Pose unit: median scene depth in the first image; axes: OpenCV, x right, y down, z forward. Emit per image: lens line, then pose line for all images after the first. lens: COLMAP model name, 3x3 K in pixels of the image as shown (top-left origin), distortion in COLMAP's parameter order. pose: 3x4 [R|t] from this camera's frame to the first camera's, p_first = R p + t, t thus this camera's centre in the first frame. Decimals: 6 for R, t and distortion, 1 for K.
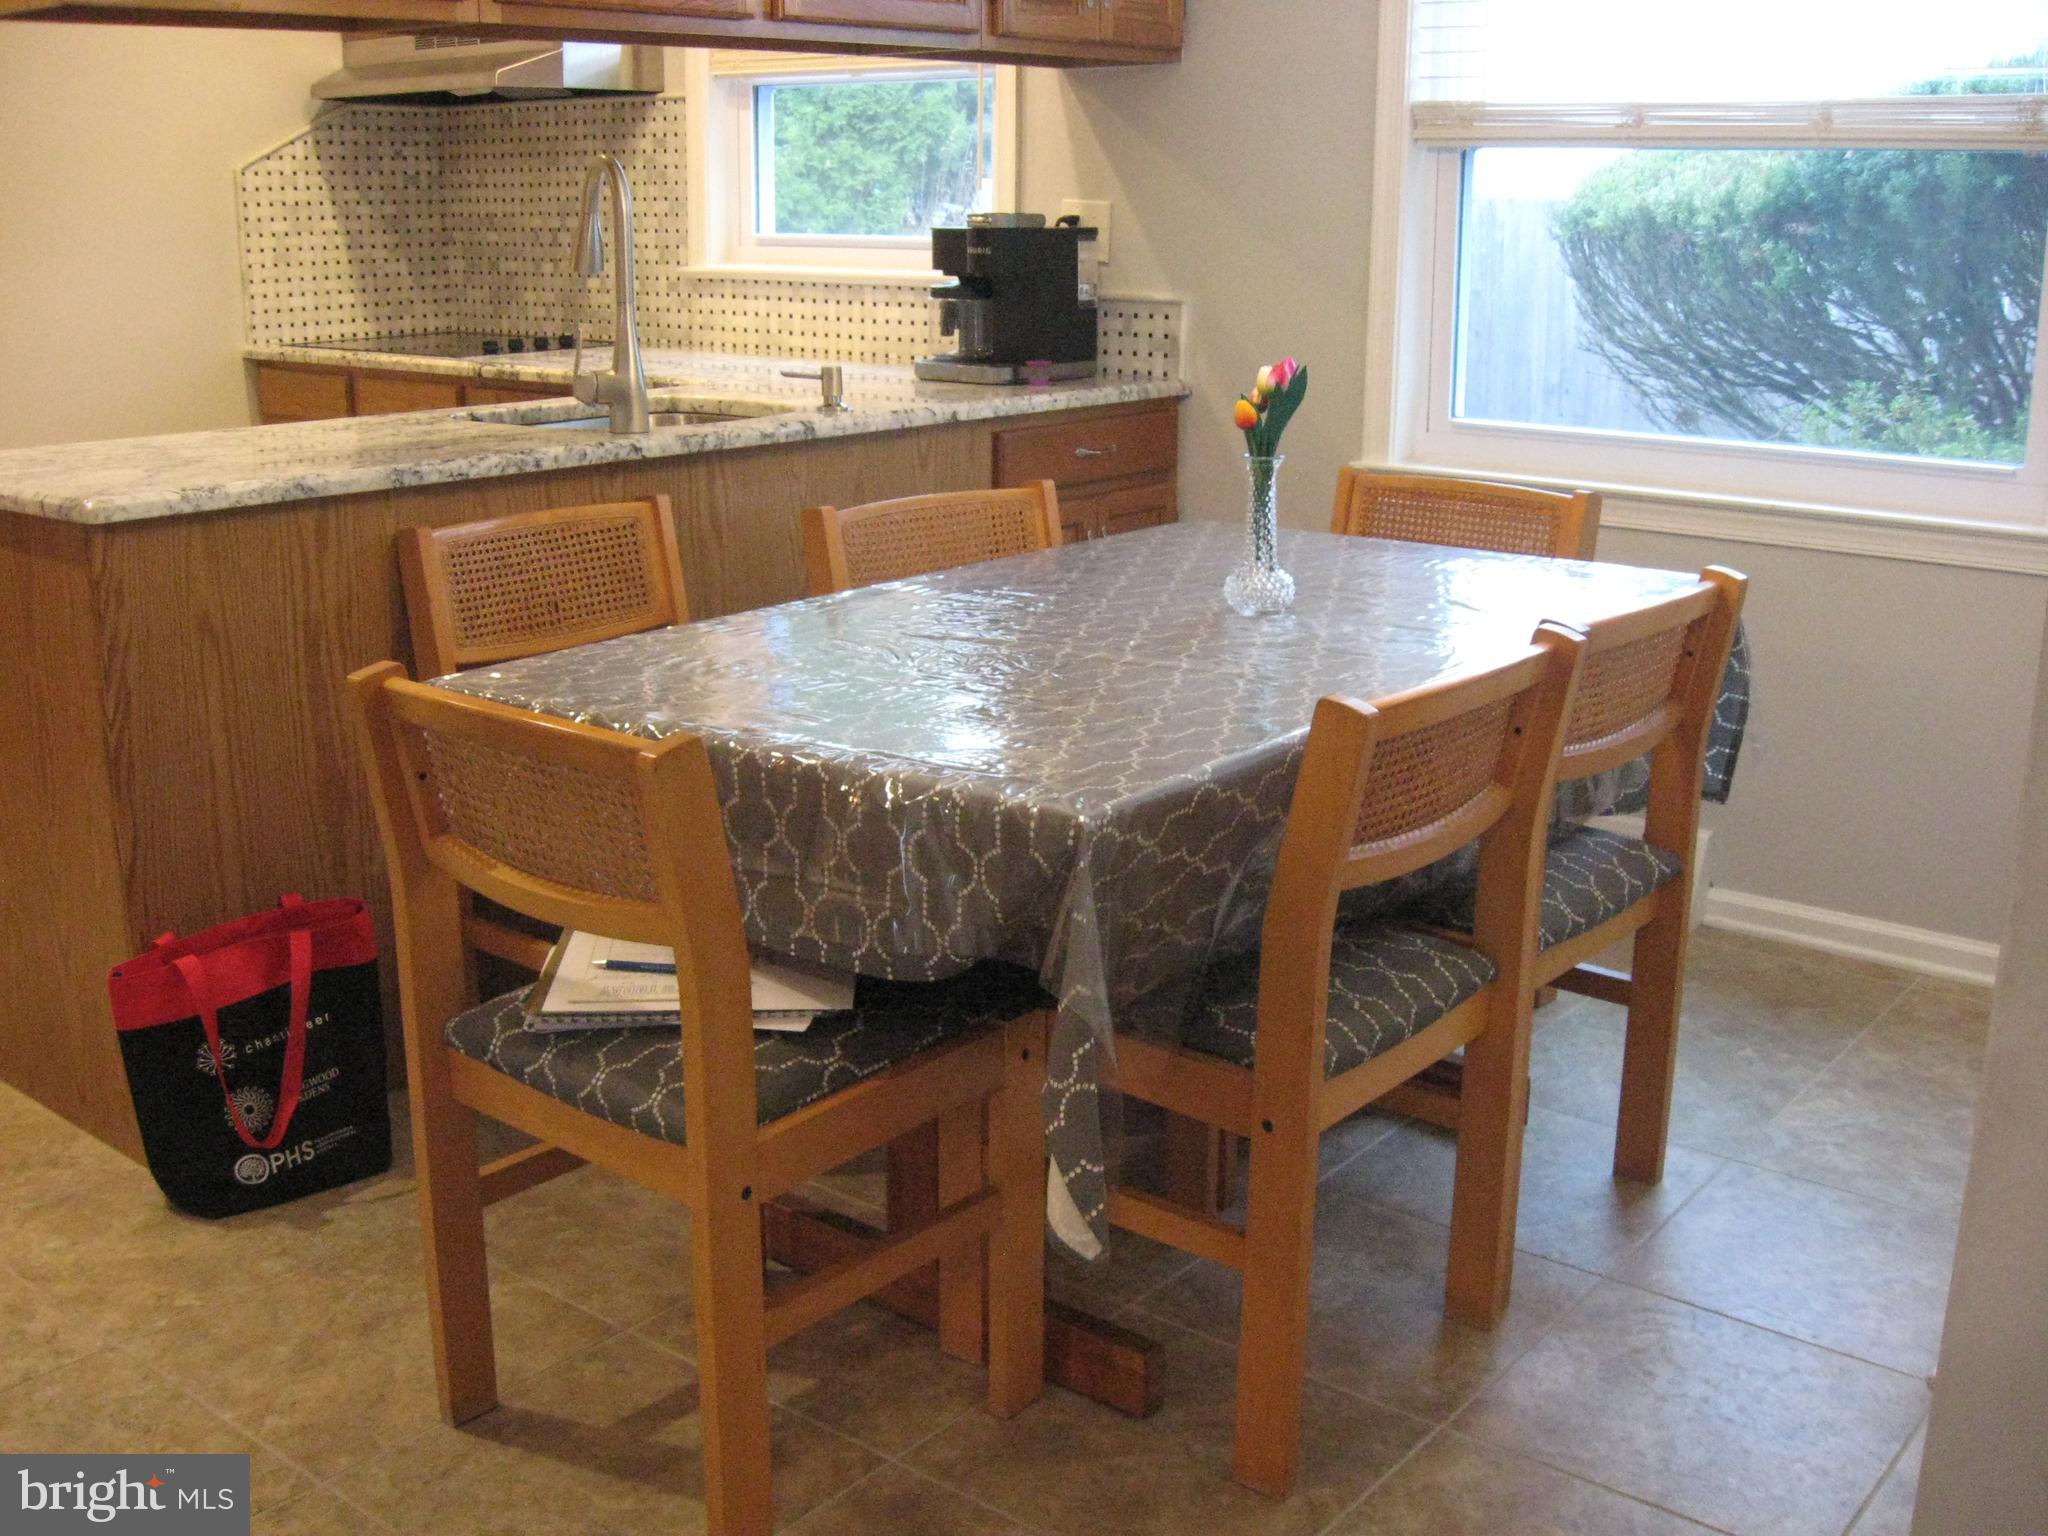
lens RADIAL K [[2115.6, 0, 1011.7], [0, 2115.6, 762.8], [0, 0, 1]] dist [-0.142354, 0.075440]
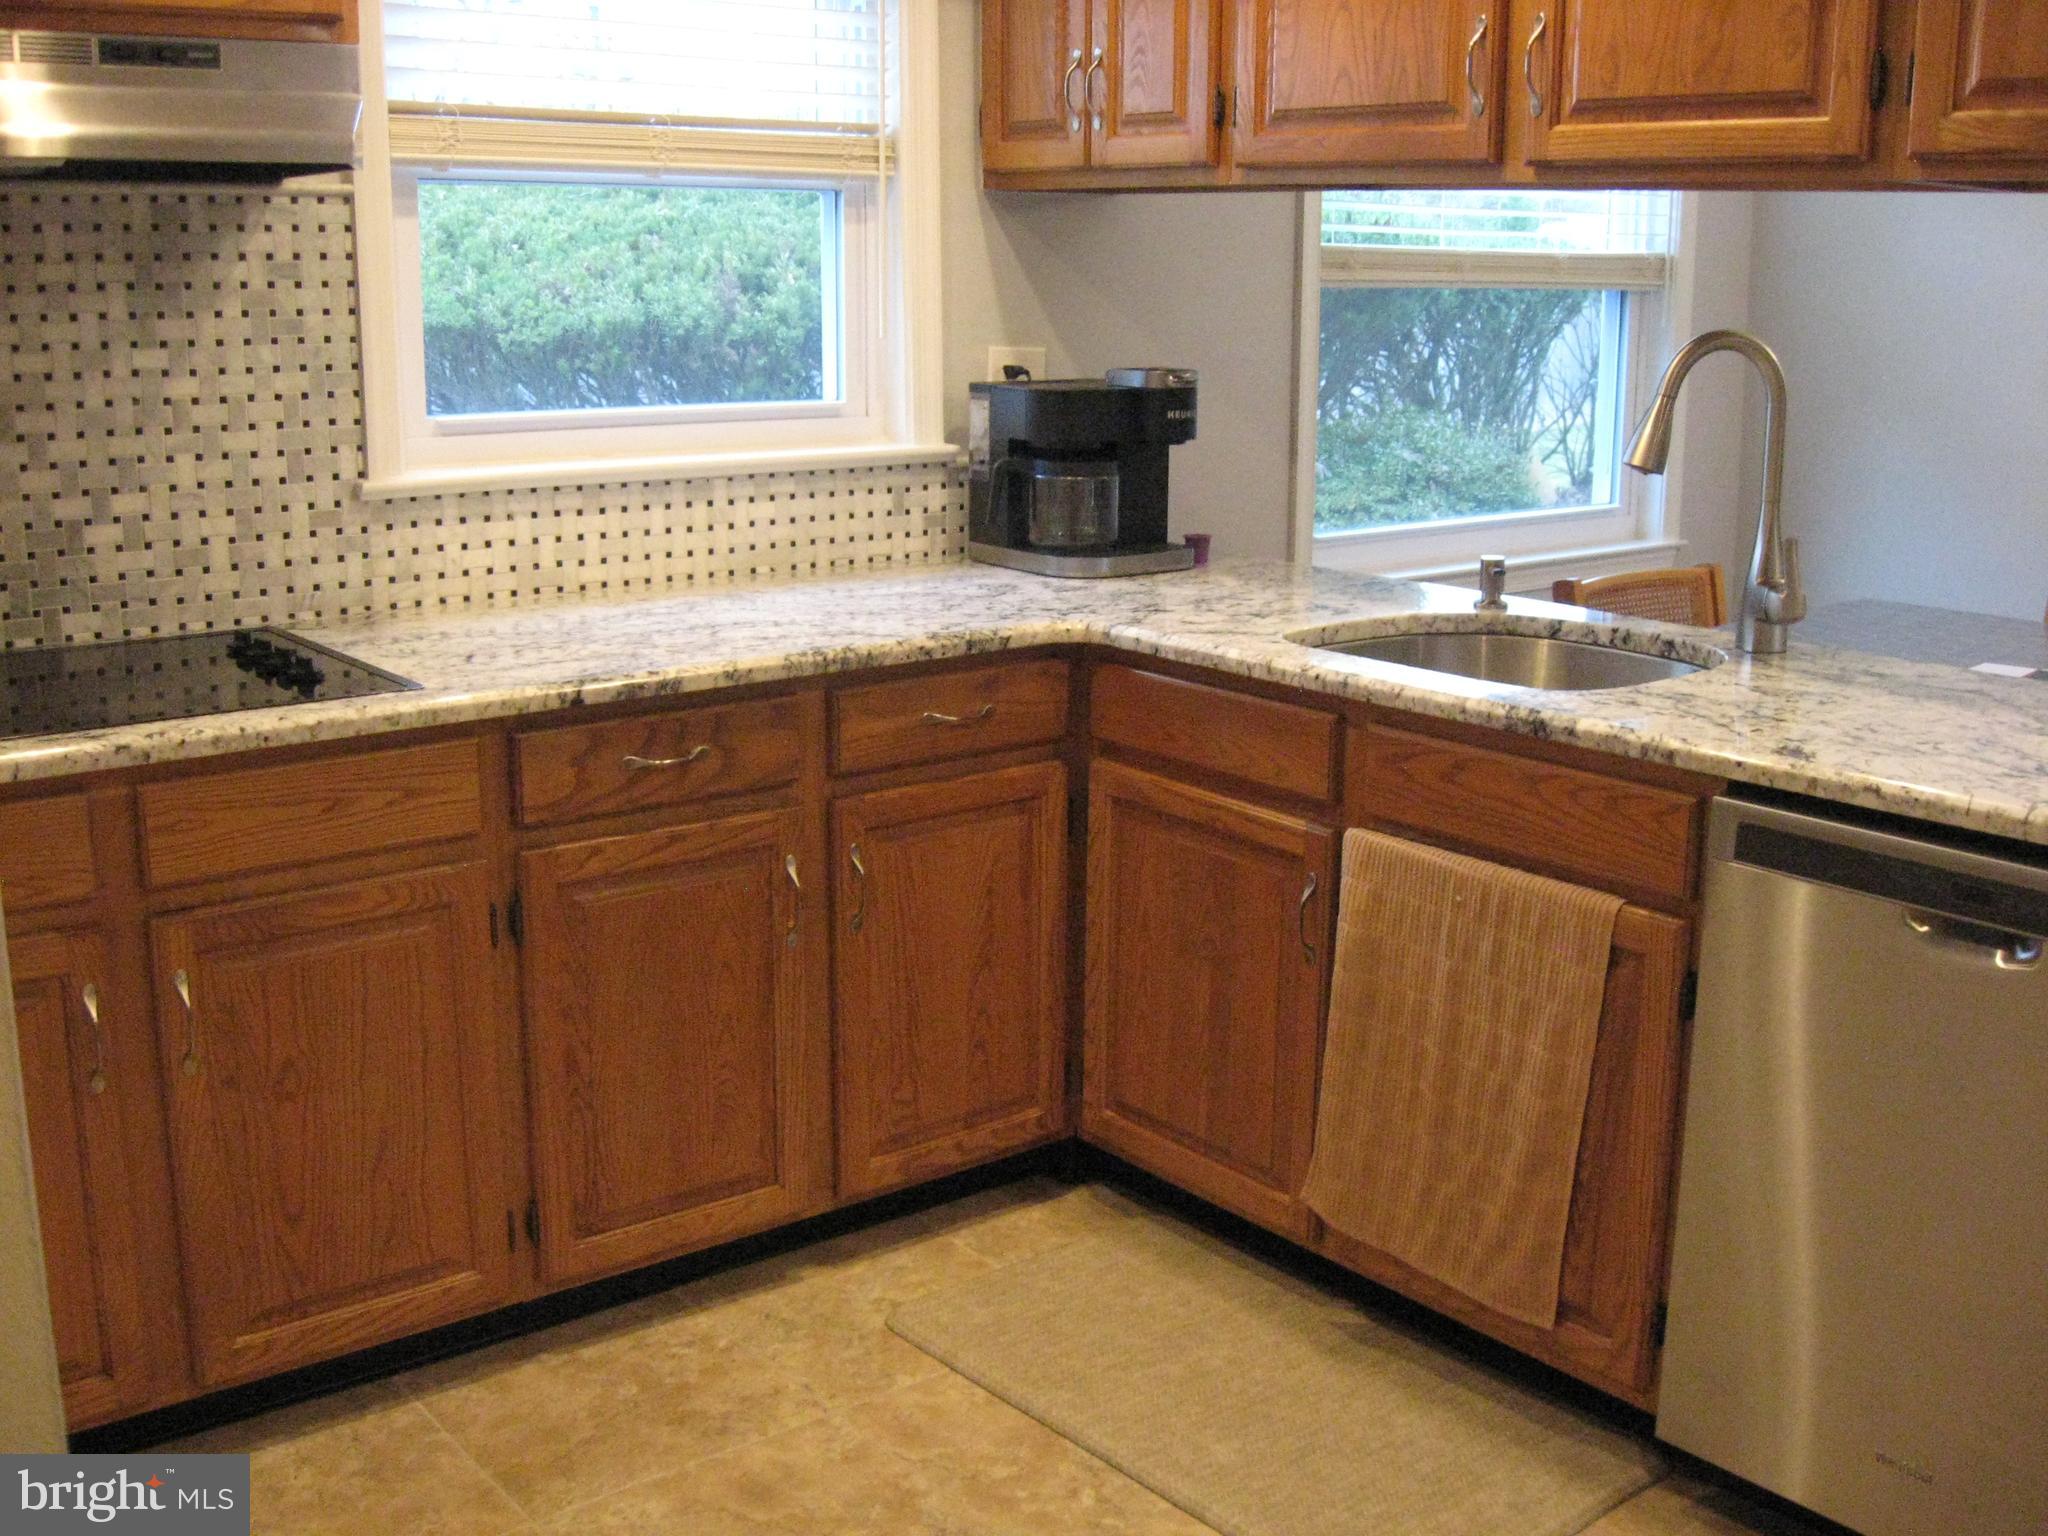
lens RADIAL K [[2115.6, 0, 1011.7], [0, 2115.6, 762.8], [0, 0, 1]] dist [-0.142354, 0.075440]
pose [[0.180991, -0.224129, 0.957606, -0.704589], [0.249747, 0.952243, 0.175671, -0.221028], [-0.951246, 0.207365, 0.228323, 0.716532]]
